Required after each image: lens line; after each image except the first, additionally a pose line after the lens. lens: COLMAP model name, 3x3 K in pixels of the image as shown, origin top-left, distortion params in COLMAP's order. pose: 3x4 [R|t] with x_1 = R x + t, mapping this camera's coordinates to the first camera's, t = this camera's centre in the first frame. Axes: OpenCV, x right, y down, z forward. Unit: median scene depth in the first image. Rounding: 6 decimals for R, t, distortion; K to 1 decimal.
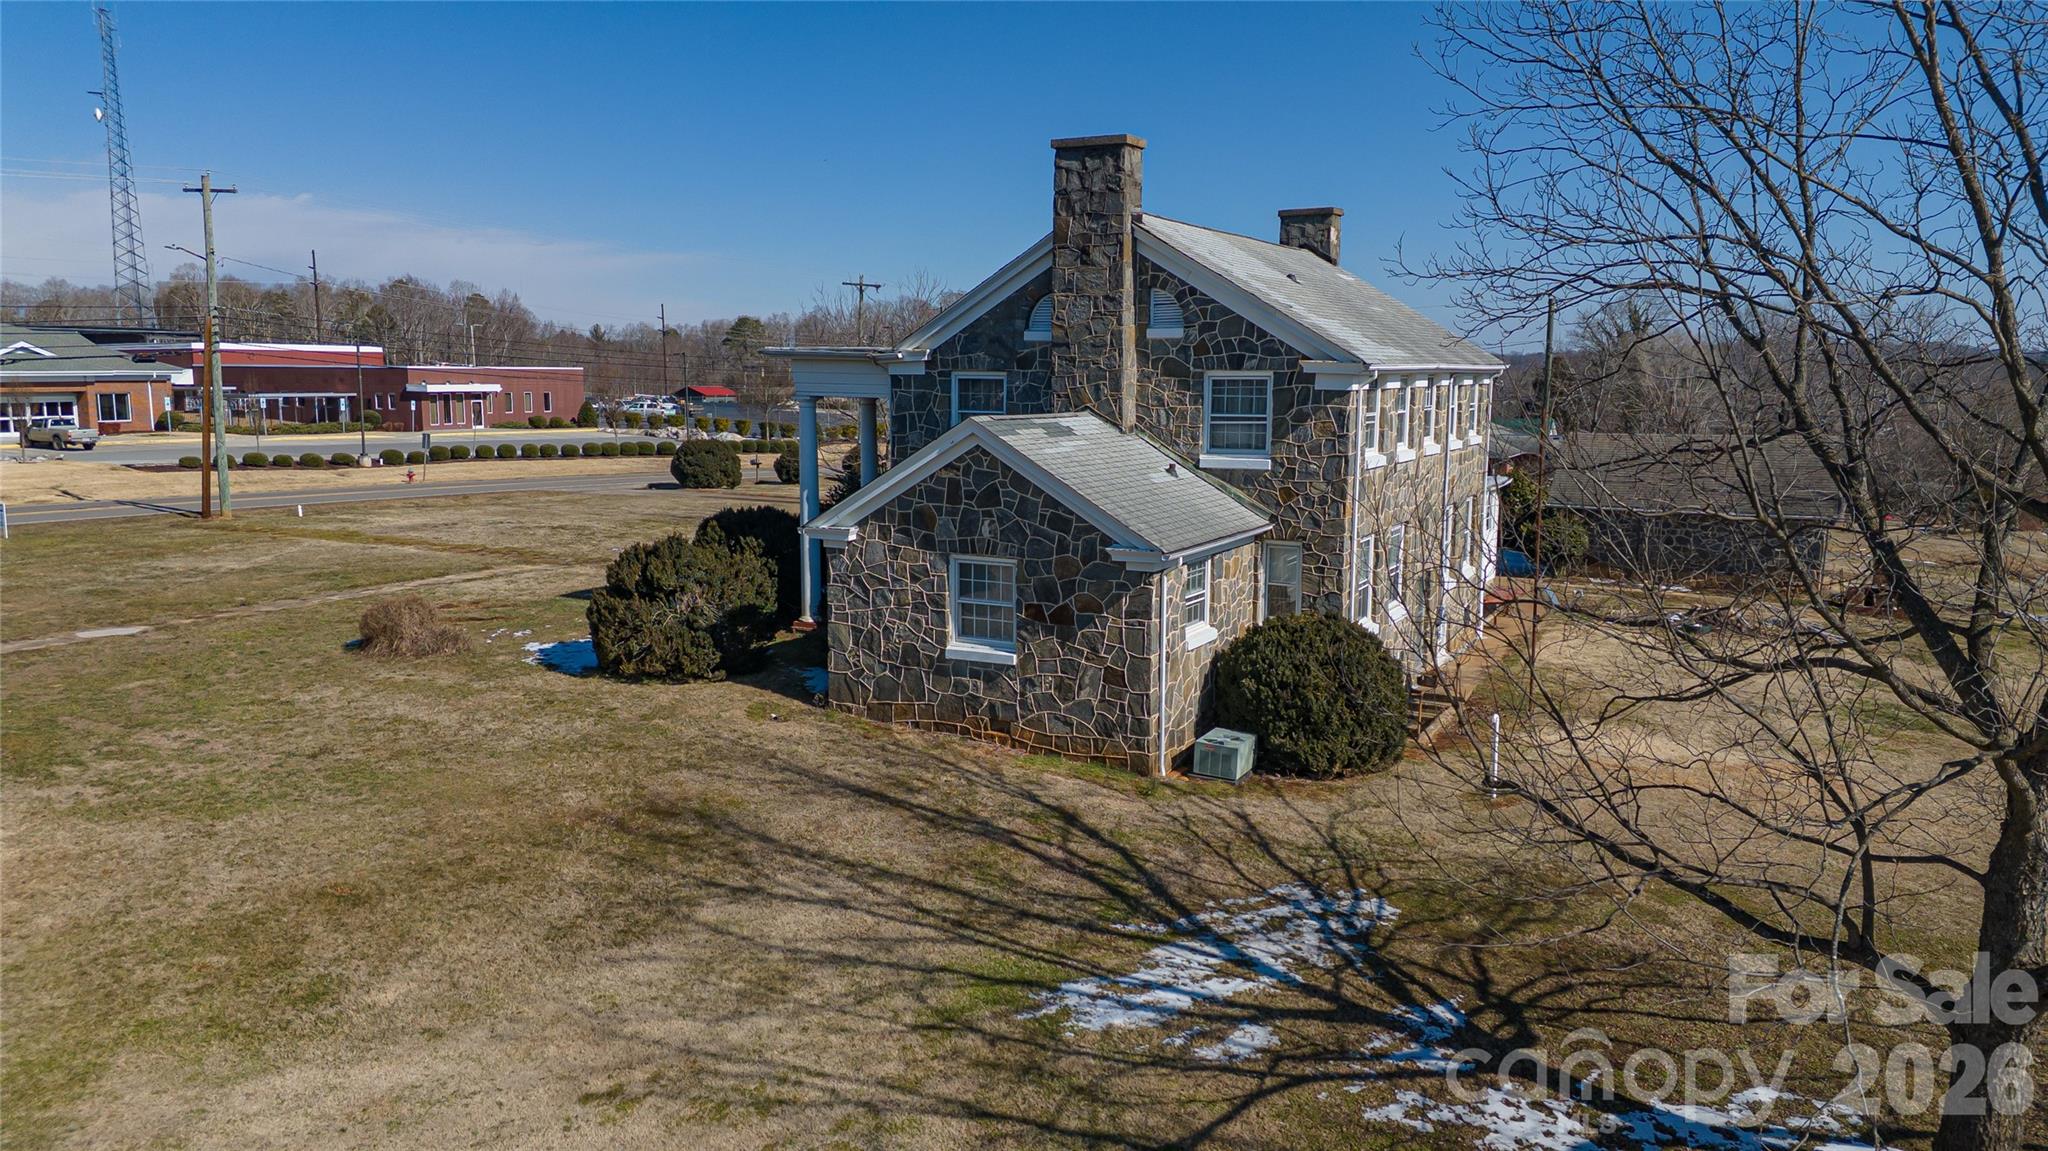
lens RADIAL K [[1429.8, 0, 1019.8], [0, 1429.8, 582.4], [0, 0, 1]] dist [0.092275, -0.109741]
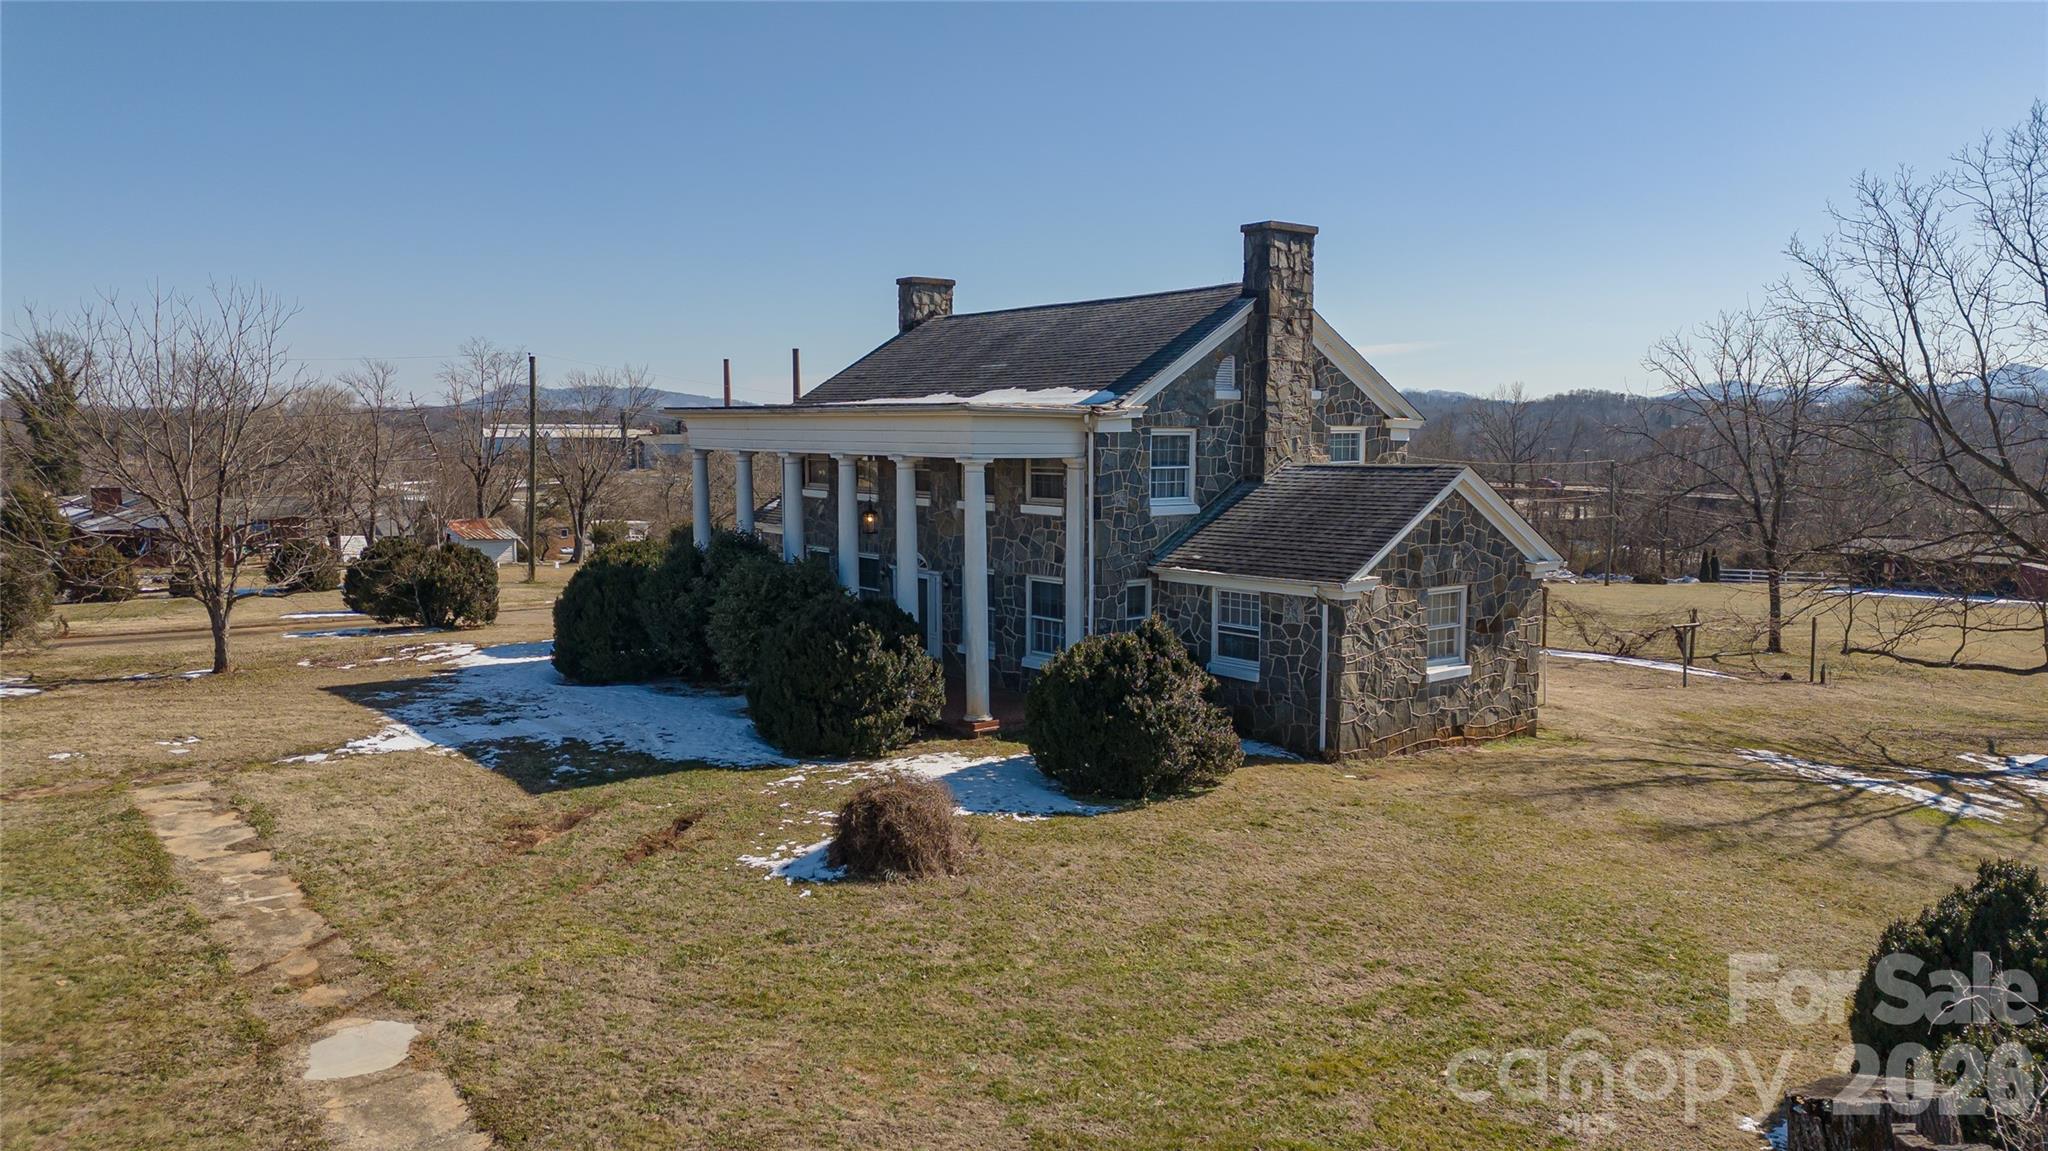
lens RADIAL K [[1430.9, 0, 1016.6], [0, 1430.9, 574.6], [0, 0, 1]] dist [0.071523, -0.066840]
pose [[0.402128, -0.095697, 0.910569, -1.181875], [0.140125, 0.989239, 0.042082, -0.120897], [-0.904797, 0.110671, 0.411210, 0.815734]]
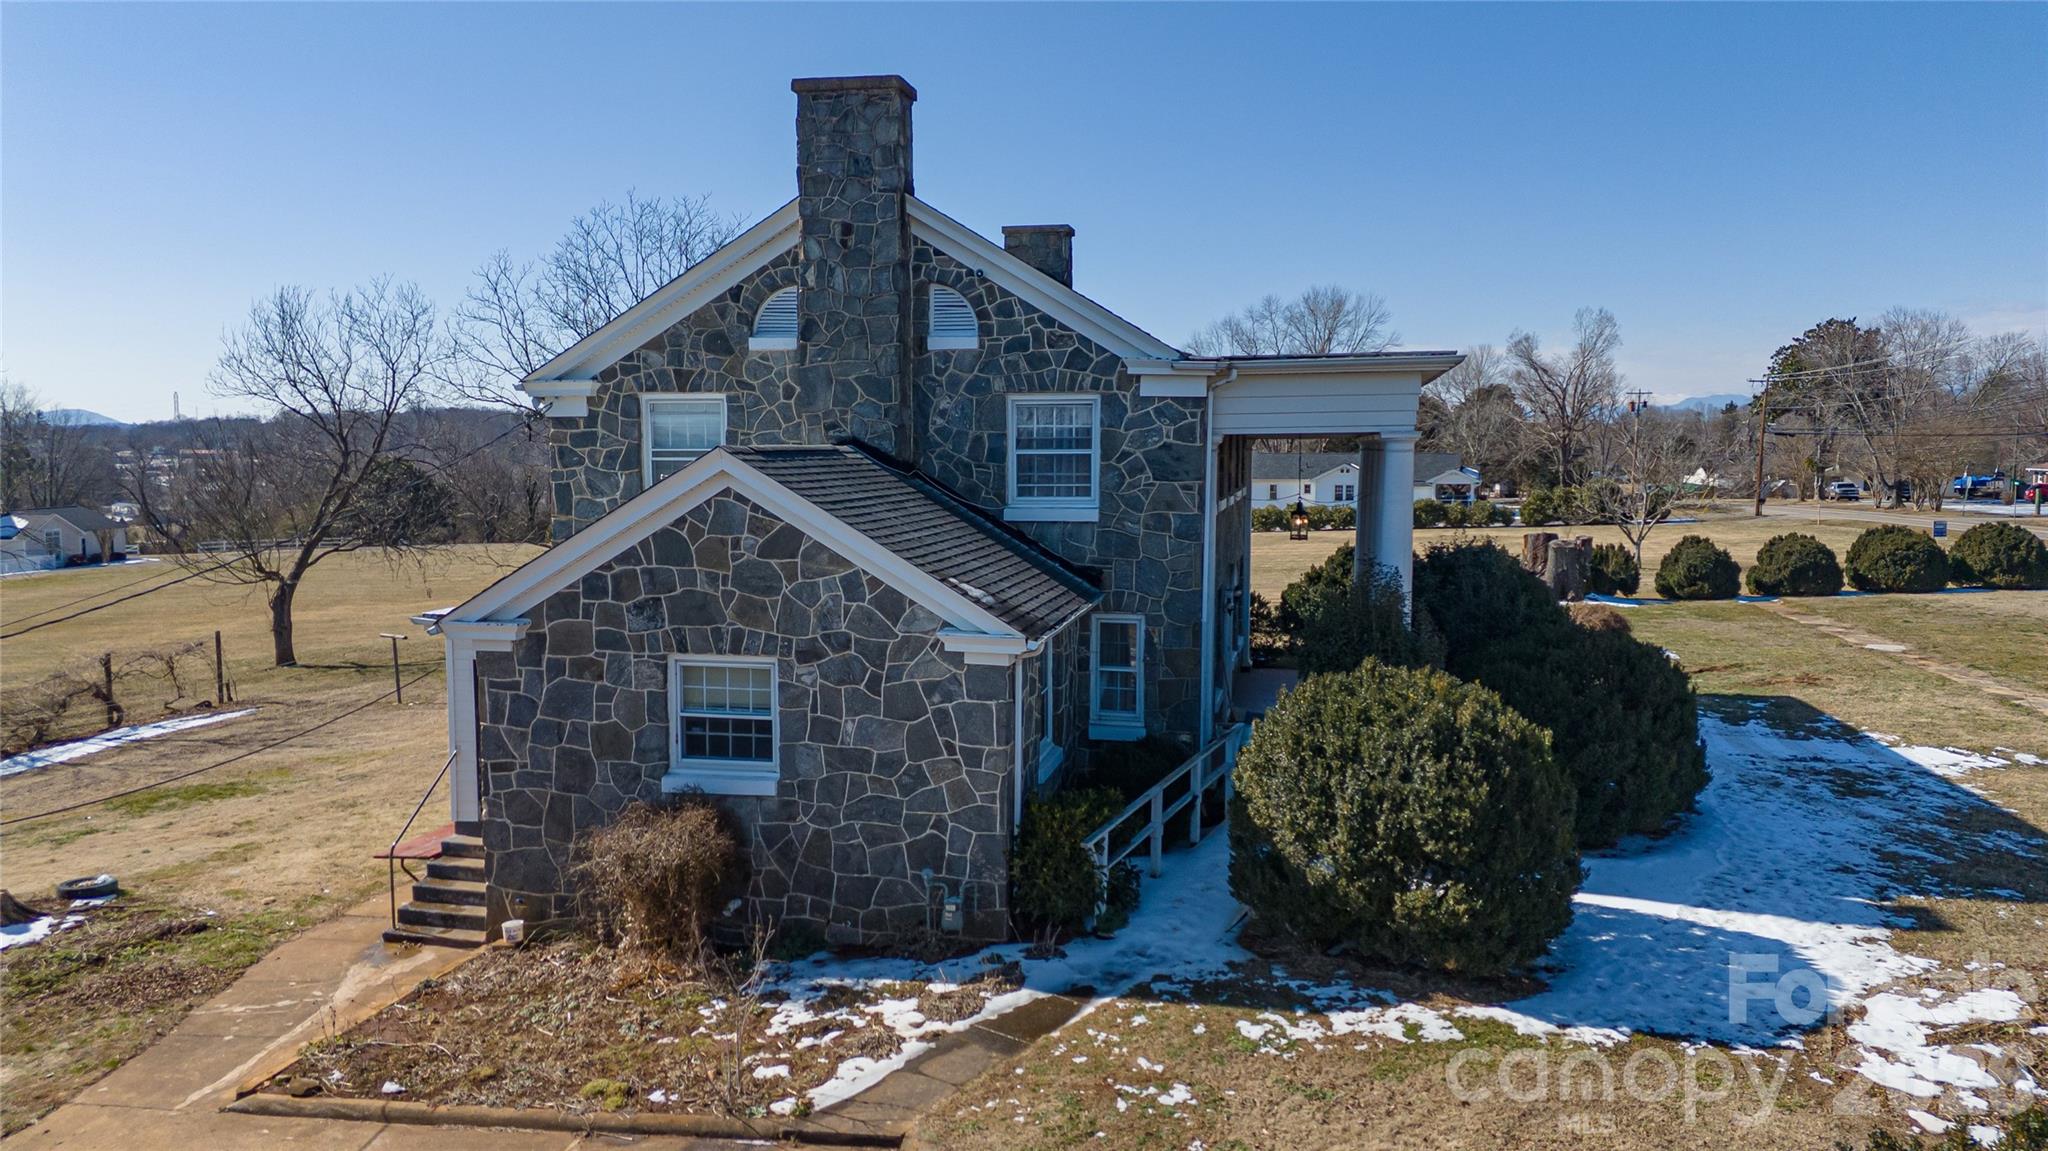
lens RADIAL K [[1427.4, 0, 1016.2], [0, 1427.4, 572.0], [0, 0, 1]] dist [0.095070, -0.108932]
pose [[-0.958397, 0.024024, -0.284427, 0.460808], [-0.044497, 0.971695, 0.232010, -0.330258], [0.281950, 0.235014, -0.930200, 2.389608]]
